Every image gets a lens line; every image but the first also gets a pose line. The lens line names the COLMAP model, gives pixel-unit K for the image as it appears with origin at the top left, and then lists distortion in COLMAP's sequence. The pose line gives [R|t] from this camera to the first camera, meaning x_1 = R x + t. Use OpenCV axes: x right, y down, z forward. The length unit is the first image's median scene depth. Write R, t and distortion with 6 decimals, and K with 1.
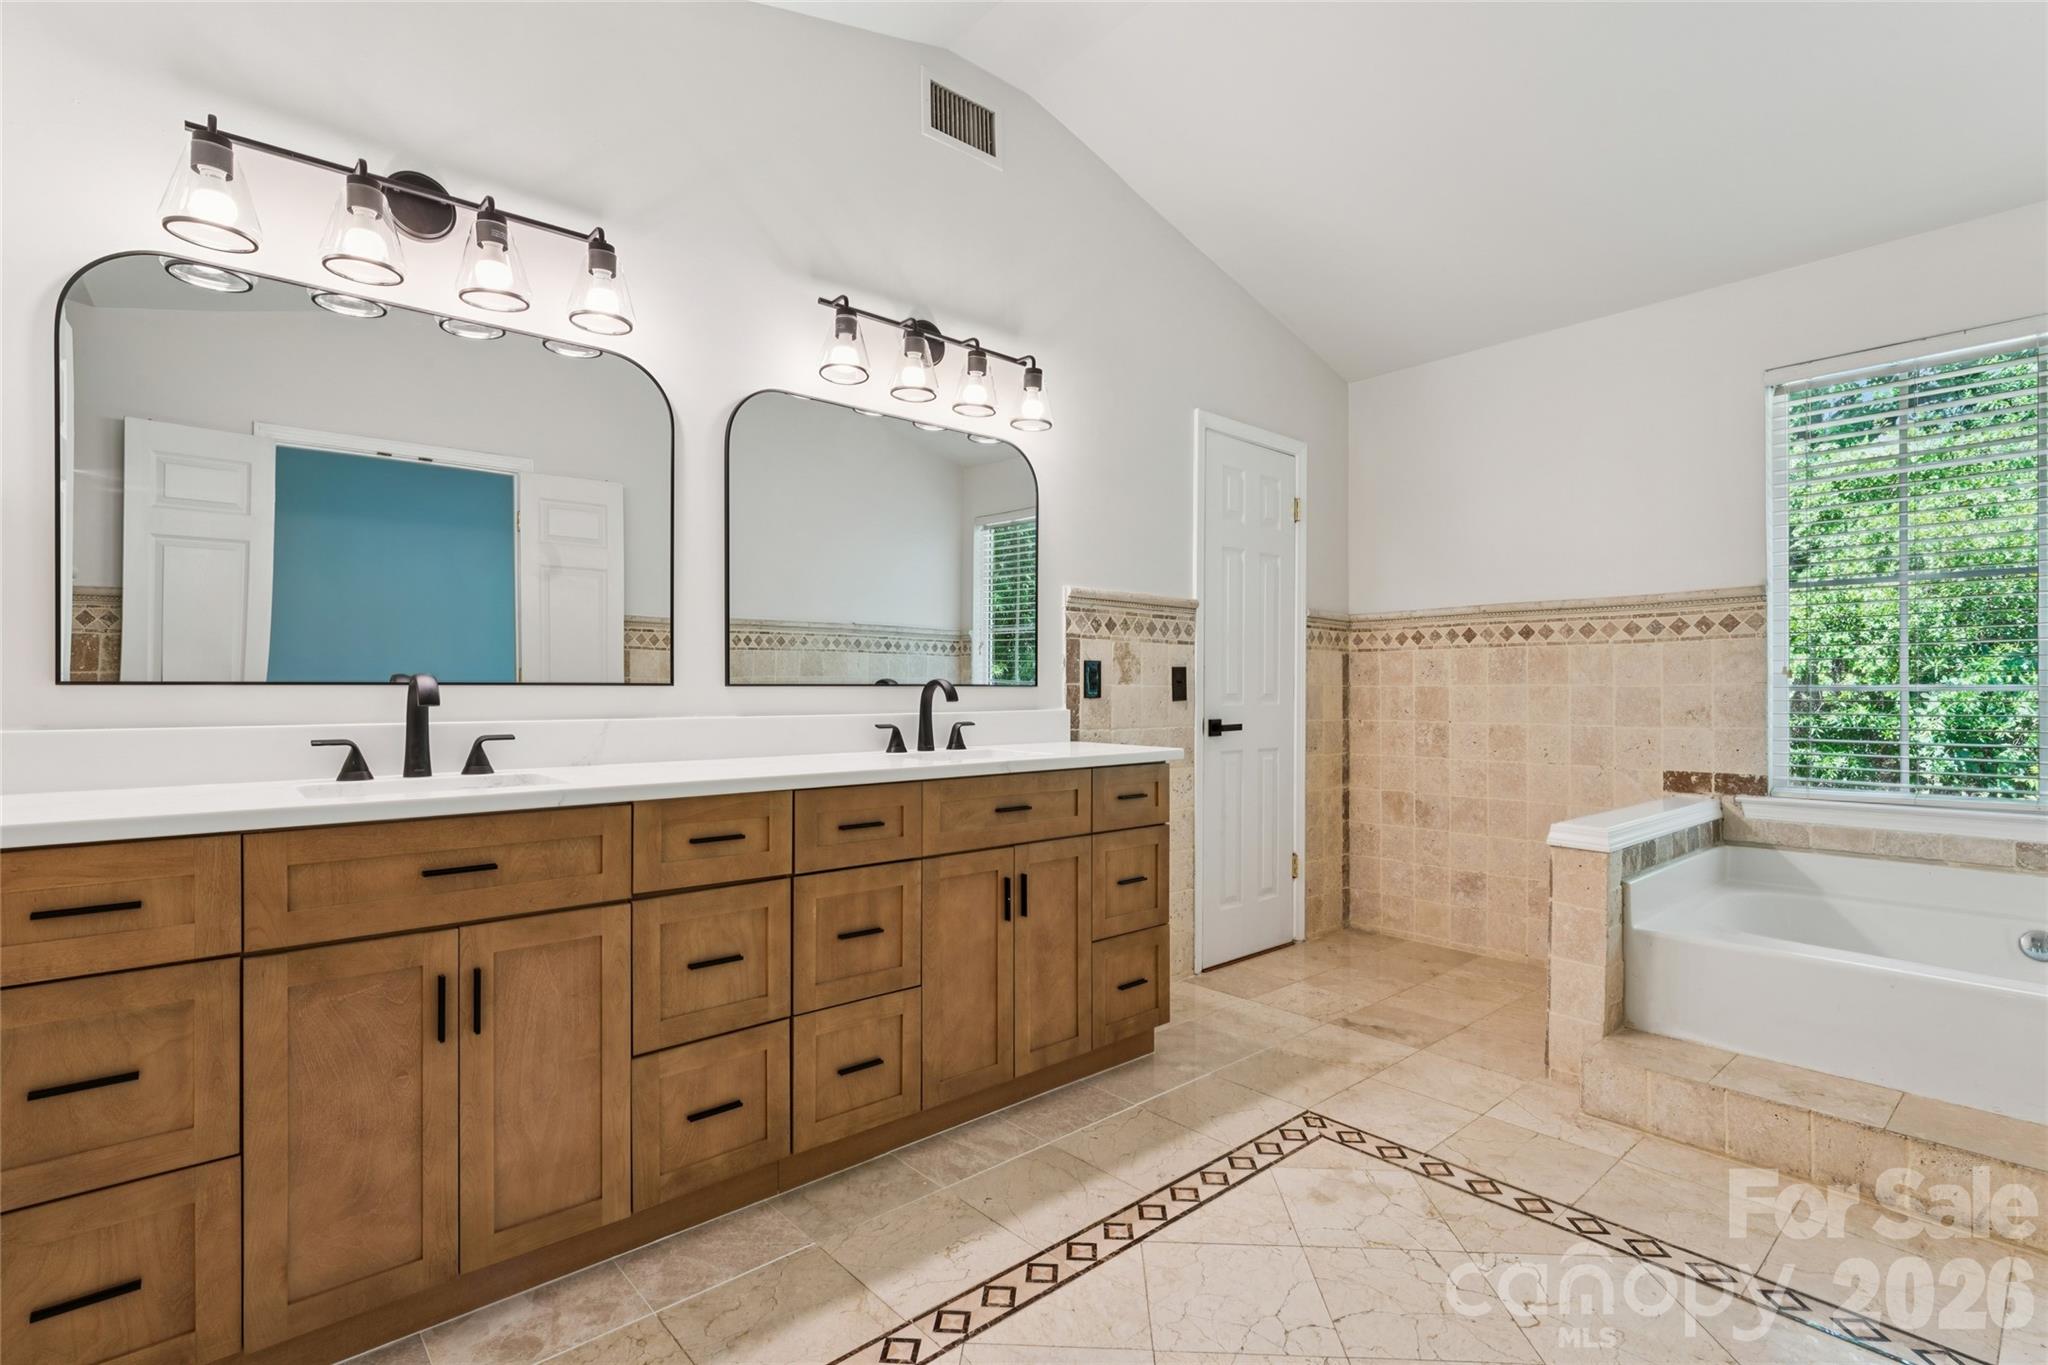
lens RADIAL K [[953.3, 0, 1024.0], [0, 953.3, 682.5], [0, 0, 1]] dist [-0.000493, -0.000142]
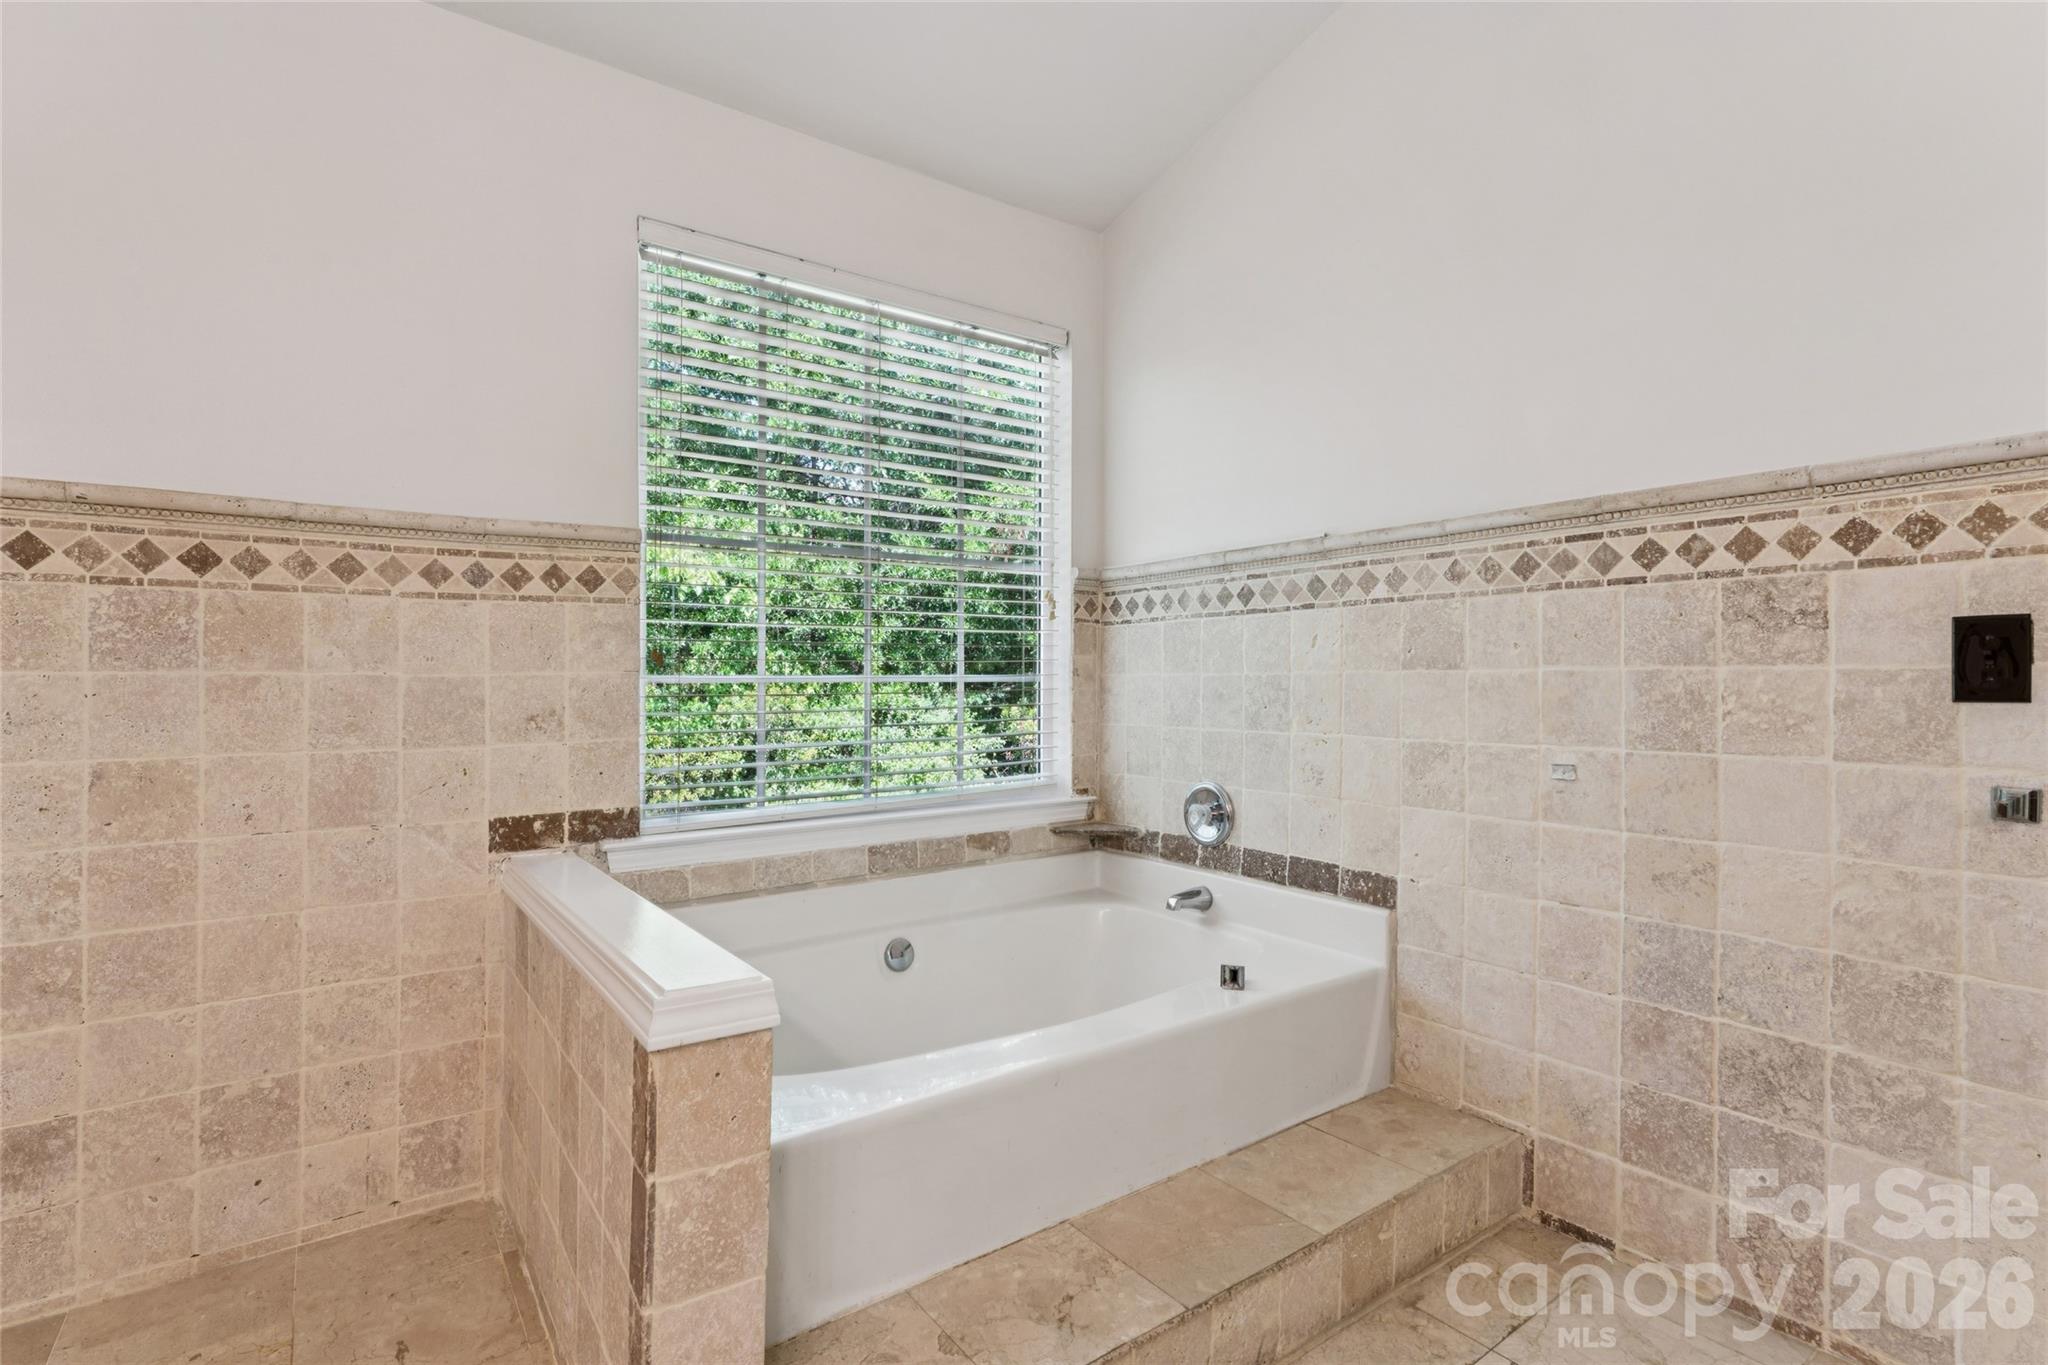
lens RADIAL K [[959.2, 0, 1027.6], [0, 959.2, 676.0], [0, 0, 1]] dist [-0.000625, -0.000127]
pose [[0.091490, 0.002497, 0.995803, 0.109251], [-0.006604, 0.999976, -0.001901, 0.002955], [-0.995784, -0.006402, 0.091504, 0.609605]]
